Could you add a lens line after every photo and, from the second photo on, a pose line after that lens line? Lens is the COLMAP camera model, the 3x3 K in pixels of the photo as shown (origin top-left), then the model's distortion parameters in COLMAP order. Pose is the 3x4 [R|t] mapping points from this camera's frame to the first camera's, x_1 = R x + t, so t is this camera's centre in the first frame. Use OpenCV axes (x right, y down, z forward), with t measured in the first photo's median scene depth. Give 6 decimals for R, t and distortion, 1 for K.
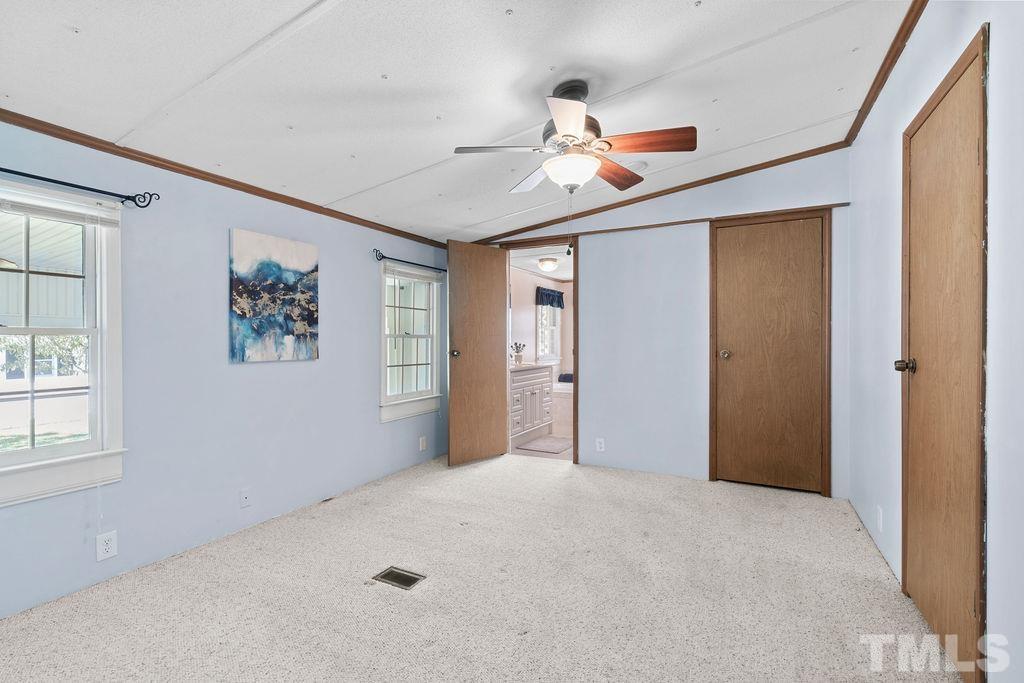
lens RADIAL K [[473.9, 0, 515.3], [0, 473.9, 339.3], [0, 0, 1]] dist [0.002085, 0.000672]
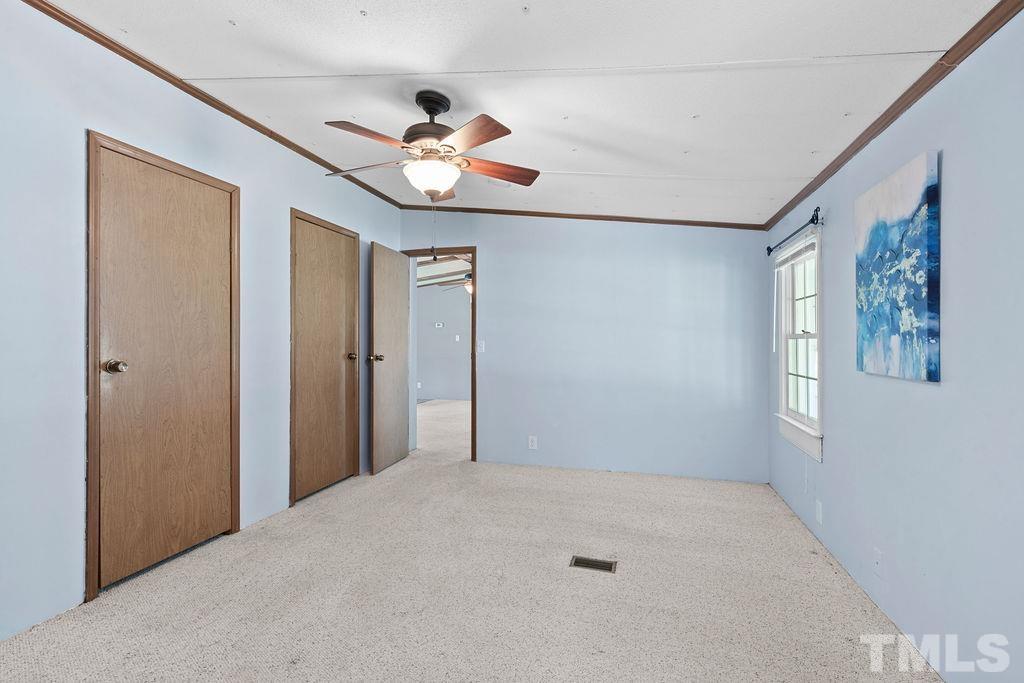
lens RADIAL K [[473.9, 0, 515.3], [0, 473.9, 339.3], [0, 0, 1]] dist [0.002085, 0.000672]
pose [[-0.979687, 0.000406, -0.200530, 0.103399], [0.001761, 0.999977, -0.006578, 0.000281], [0.200523, -0.006798, -0.979665, 1.450062]]
